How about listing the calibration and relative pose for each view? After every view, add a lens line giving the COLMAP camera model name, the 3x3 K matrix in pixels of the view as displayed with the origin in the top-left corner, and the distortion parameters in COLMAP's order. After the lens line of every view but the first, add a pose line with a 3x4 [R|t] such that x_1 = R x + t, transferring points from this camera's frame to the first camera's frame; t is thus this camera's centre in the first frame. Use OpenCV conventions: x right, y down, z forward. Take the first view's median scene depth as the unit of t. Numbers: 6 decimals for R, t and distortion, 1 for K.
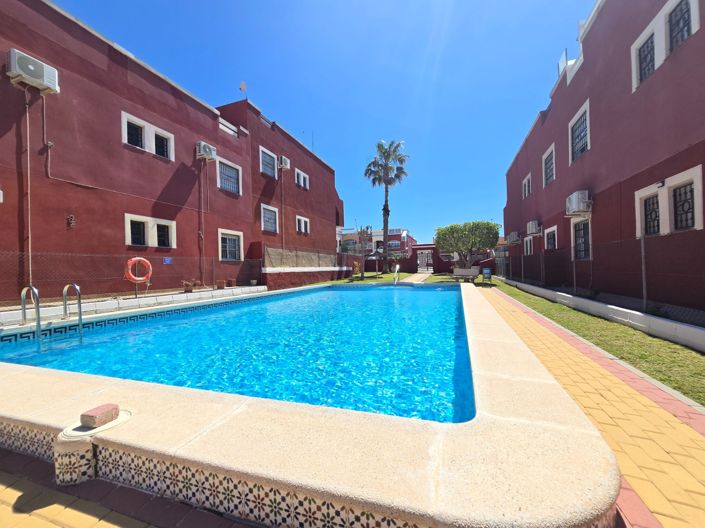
lens RADIAL K [[287.8, 0, 353.7], [0, 287.8, 266.1], [0, 0, 1]] dist [-0.007516, 0.000630]
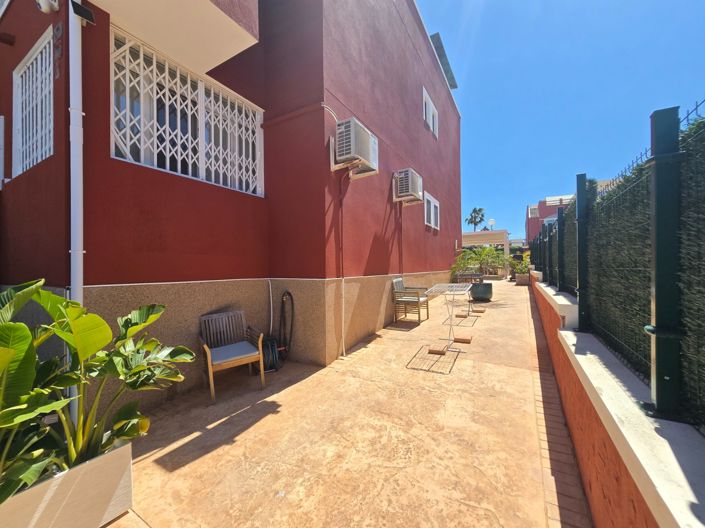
lens RADIAL K [[287.8, 0, 351.6], [0, 287.8, 262.7], [0, 0, 1]] dist [-0.007516, 0.000630]
pose [[0.980575, -0.001868, -0.196135, -0.621655], [-0.000922, 0.999900, -0.014131, 0.077143], [0.196142, 0.014038, 0.980475, -2.214573]]
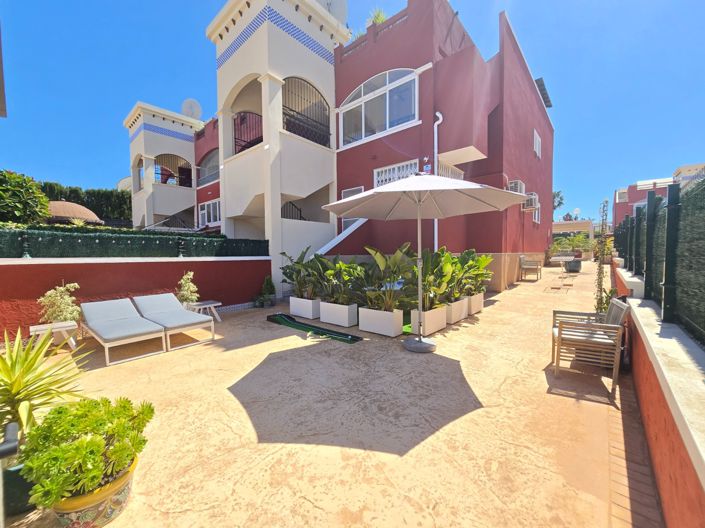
lens RADIAL K [[287.8, 0, 359.2], [0, 287.8, 269.7], [0, 0, 1]] dist [-0.007516, 0.000630]
pose [[0.931559, 0.033058, -0.362084, -0.698088], [-0.010284, 0.997855, 0.064643, 0.078342], [0.363444, -0.056495, 0.929901, -2.460802]]
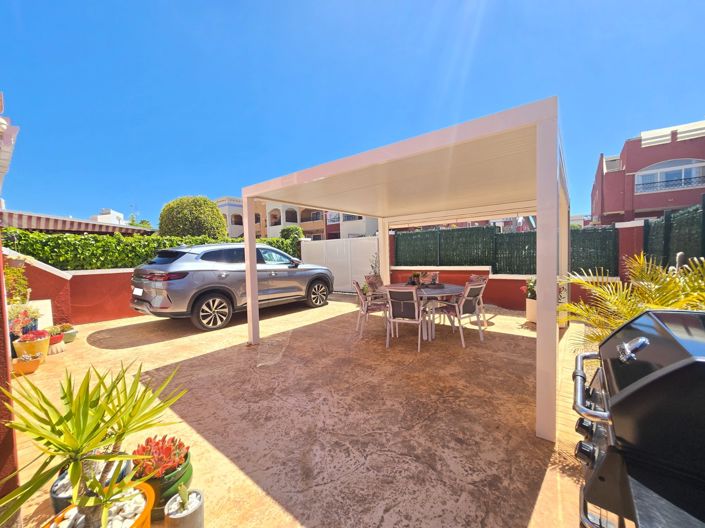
lens RADIAL K [[287.8, 0, 349.9], [0, 287.8, 267.2], [0, 0, 1]] dist [-0.007516, 0.000630]
pose [[0.945998, 0.018672, -0.323635, -0.384932], [0.001178, 0.998135, 0.061033, 0.037676], [0.324171, -0.058118, 0.944211, -1.459494]]
